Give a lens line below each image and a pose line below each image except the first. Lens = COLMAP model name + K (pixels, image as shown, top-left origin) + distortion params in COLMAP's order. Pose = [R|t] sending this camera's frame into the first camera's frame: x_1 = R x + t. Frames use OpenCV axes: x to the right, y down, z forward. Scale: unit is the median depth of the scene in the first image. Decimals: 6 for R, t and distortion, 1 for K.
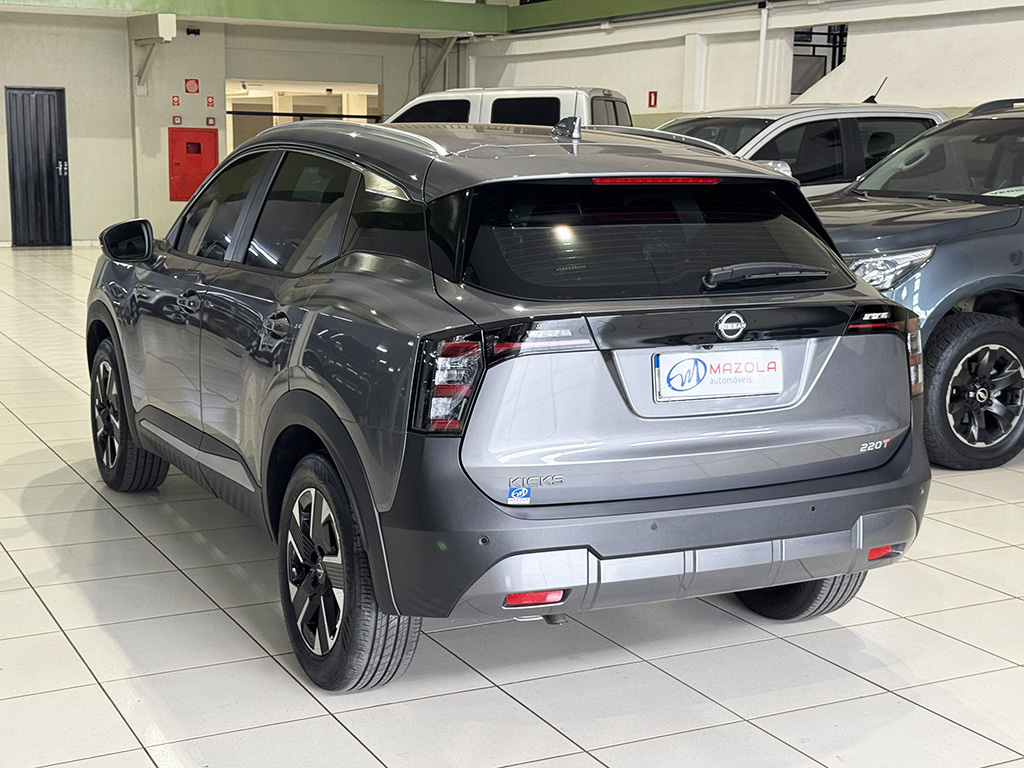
lens RADIAL K [[1455.8, 0, 506.8], [0, 1455.8, 387.9], [0, 0, 1]] dist [0.099764, 0.000000]
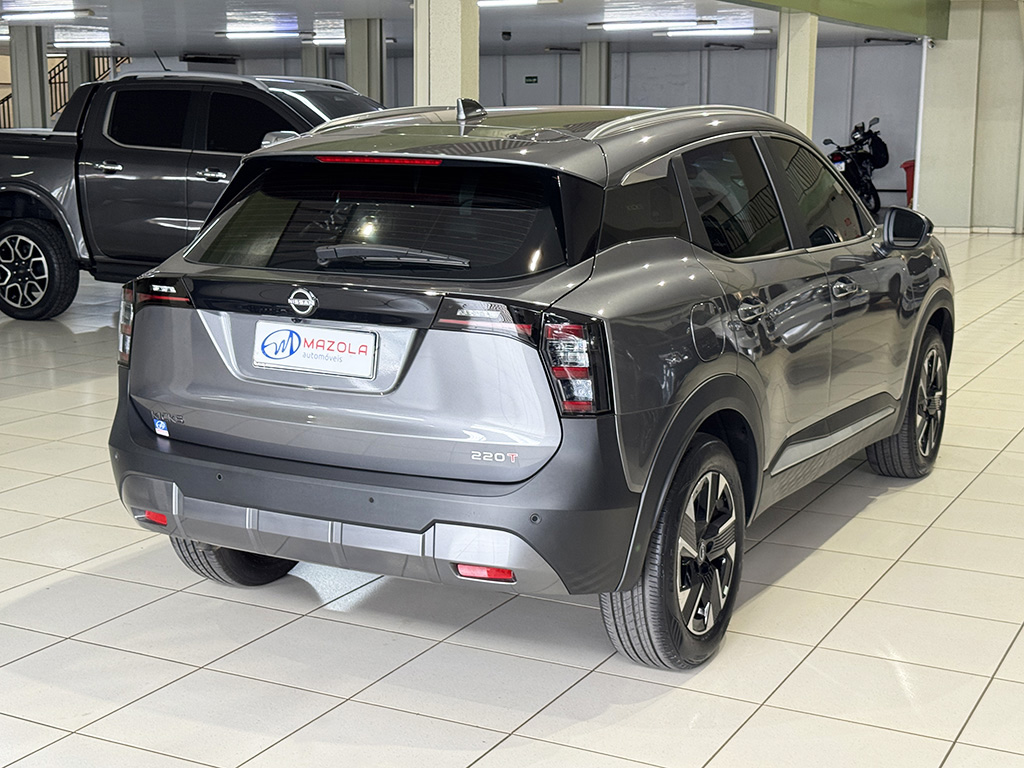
lens RADIAL K [[1455.8, 0, 507.5], [0, 1455.8, 382.3], [0, 0, 1]] dist [0.099764, 0.000000]
pose [[0.577769, 0.134515, -0.805040, 0.983941], [-0.131754, 0.988761, 0.070654, -0.071817], [0.805496, 0.065245, 0.588998, 0.474746]]
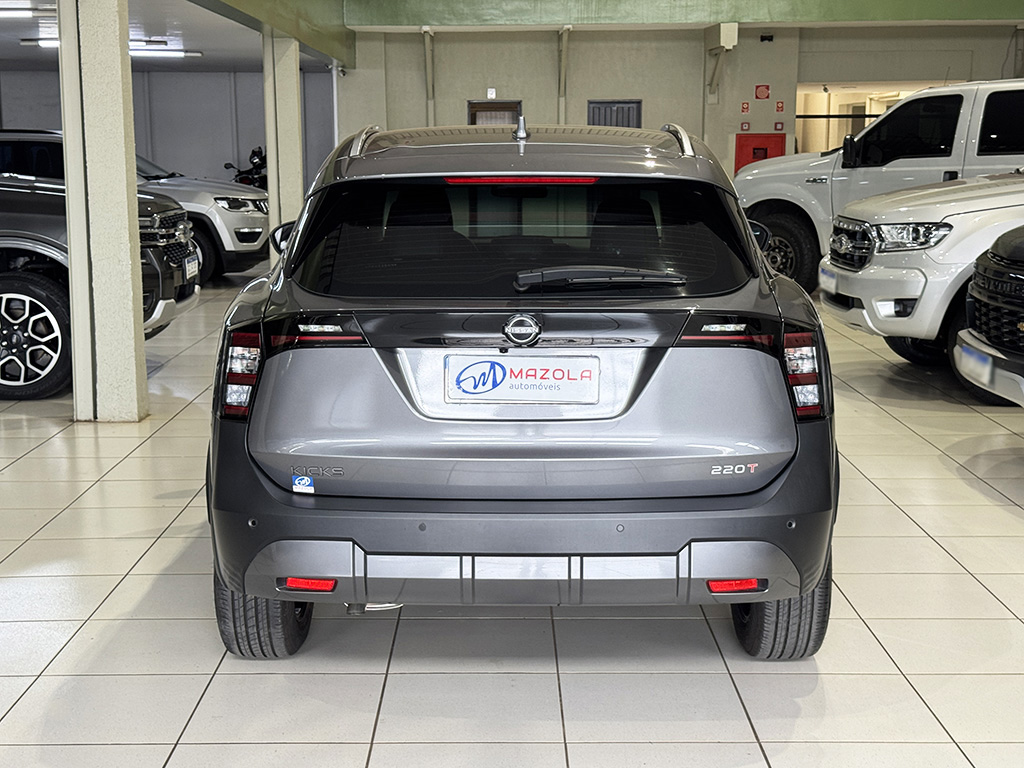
lens RADIAL K [[1455.8, 0, 508.5], [0, 1455.8, 386.8], [0, 0, 1]] dist [0.099764, 0.000000]
pose [[0.891652, 0.058912, -0.448871, 0.535092], [-0.060857, 0.998095, 0.010105, -0.012858], [0.448612, 0.018307, 0.893539, 0.122926]]
